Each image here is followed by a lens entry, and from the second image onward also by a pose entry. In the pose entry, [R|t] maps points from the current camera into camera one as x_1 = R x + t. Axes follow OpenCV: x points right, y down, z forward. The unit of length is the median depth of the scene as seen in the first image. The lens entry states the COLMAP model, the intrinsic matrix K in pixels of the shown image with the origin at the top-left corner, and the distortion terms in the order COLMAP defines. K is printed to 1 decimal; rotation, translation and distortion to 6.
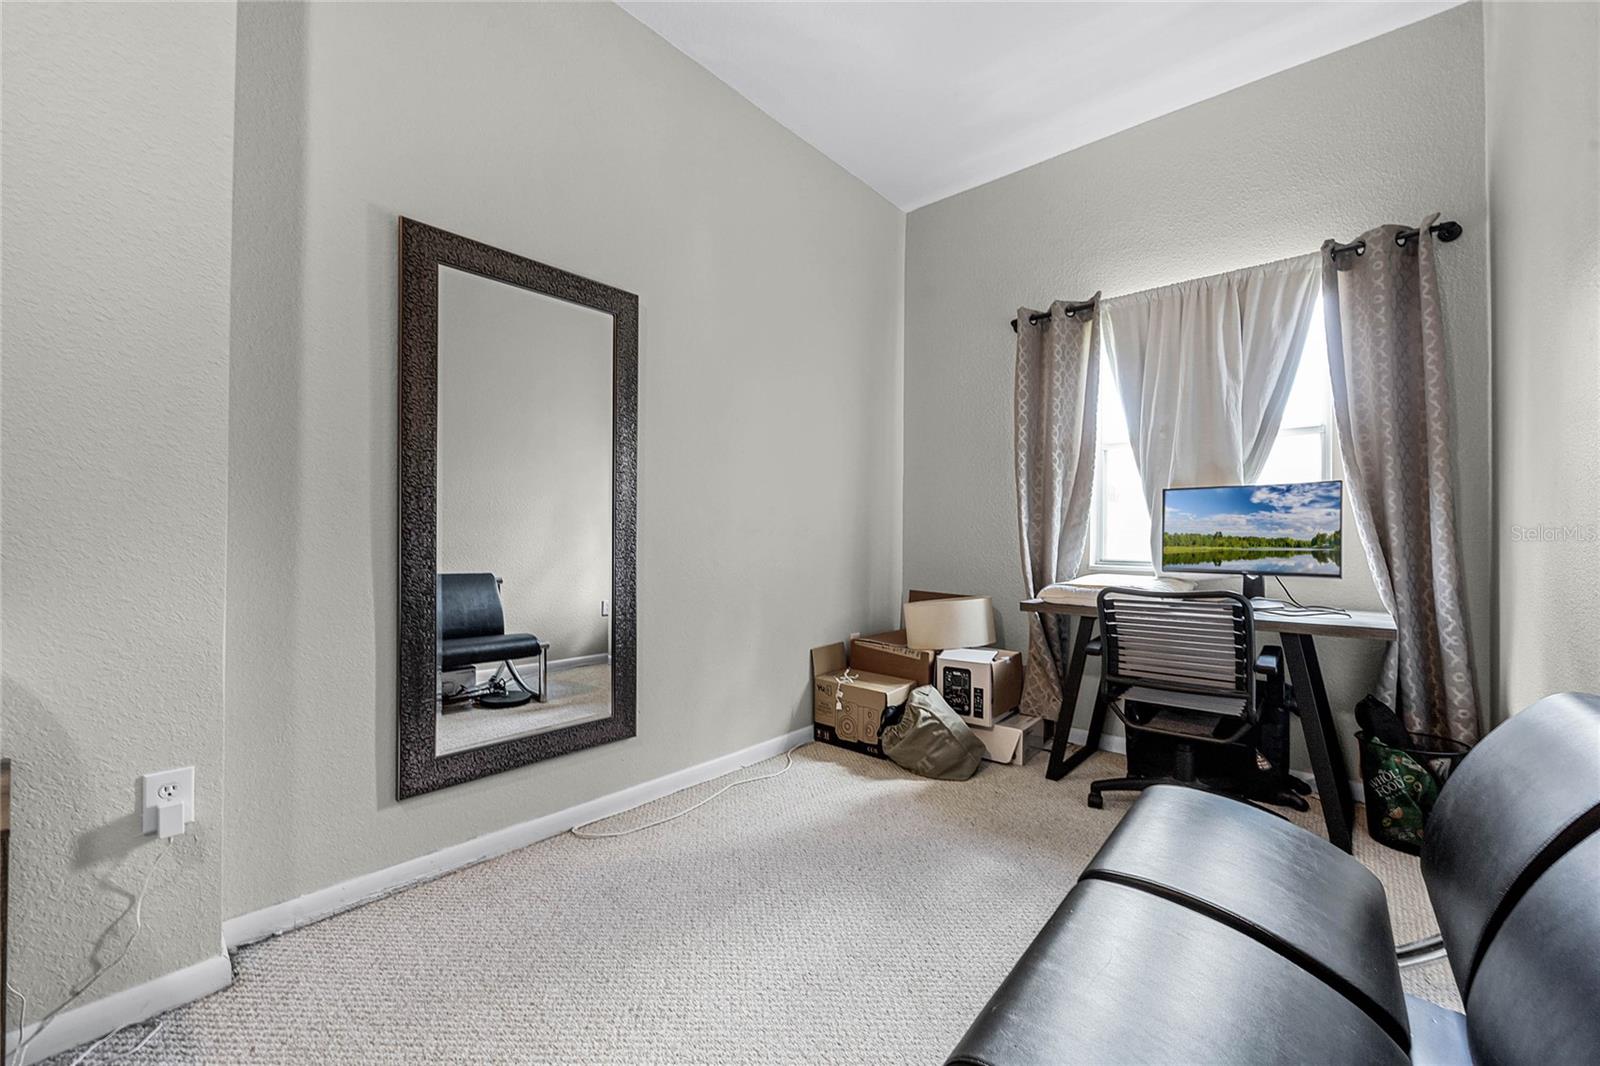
lens RADIAL K [[639.7, 0, 790.6], [0, 639.7, 526.9], [0, 0, 1]] dist [-0.001236, -0.000038]
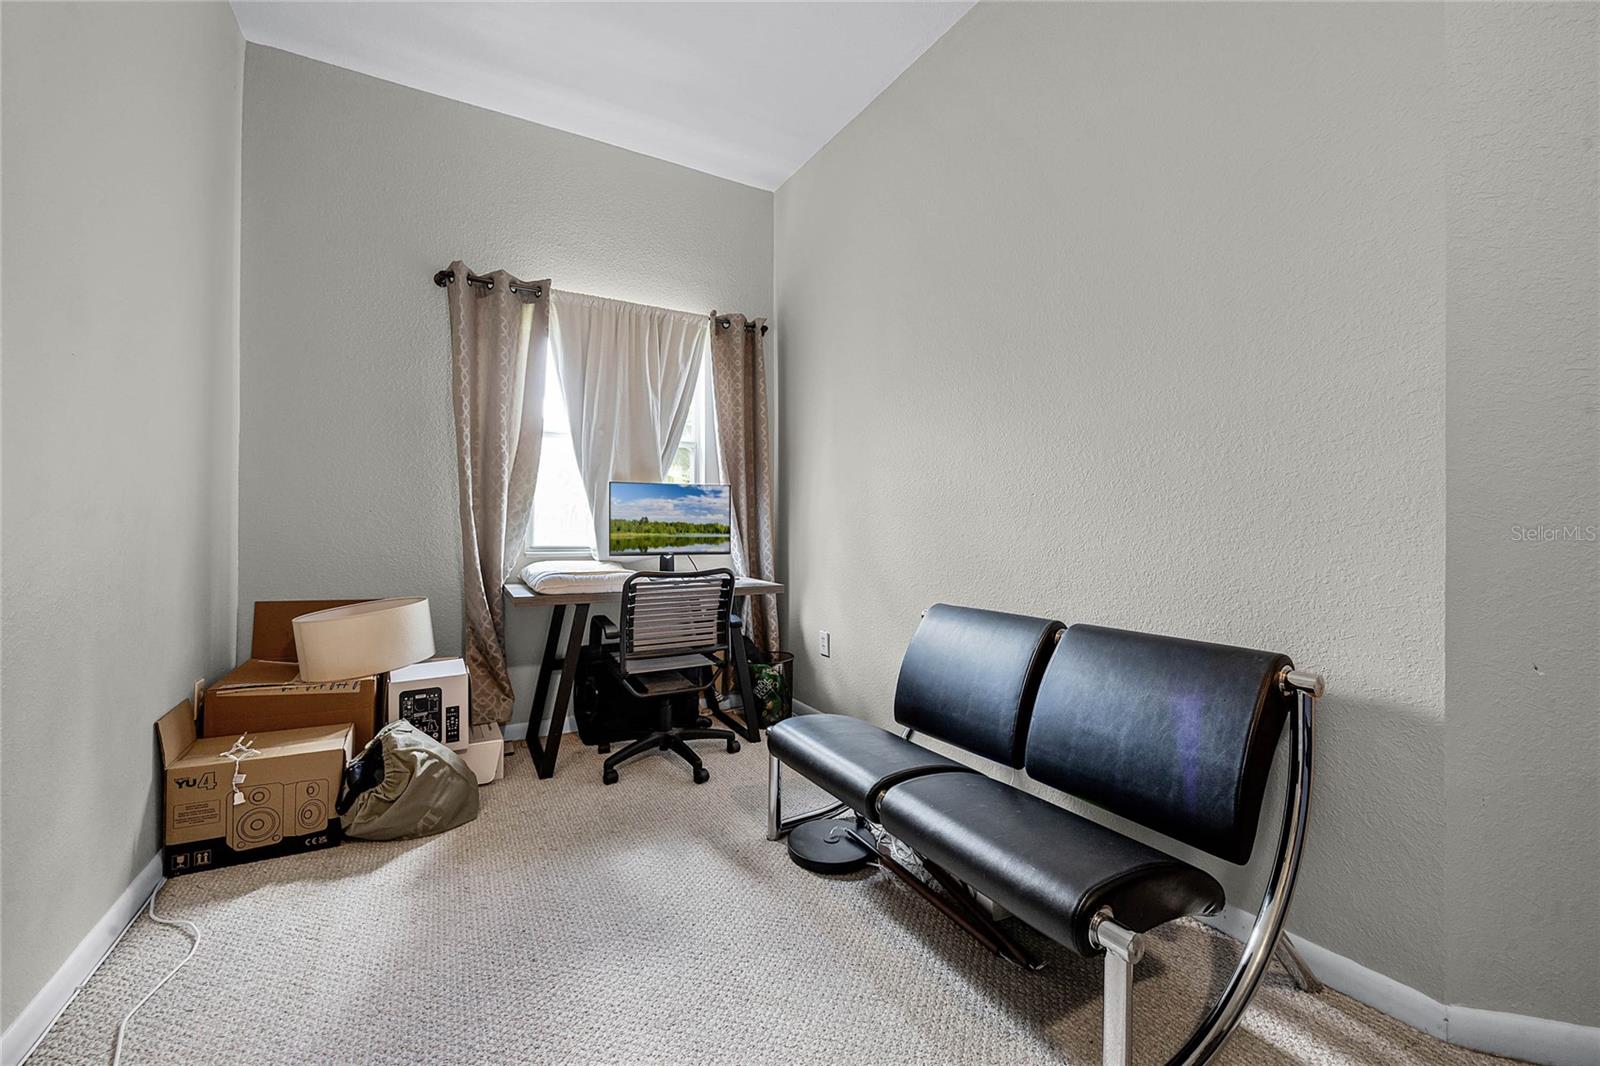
lens RADIAL K [[639.7, 0, 790.6], [0, 639.7, 526.9], [0, 0, 1]] dist [-0.001236, -0.000038]
pose [[0.334963, -0.000645, 0.942231, -0.351760], [-0.019652, 0.999777, 0.007671, 0.004034], [-0.942026, -0.021087, 0.334876, 0.323559]]
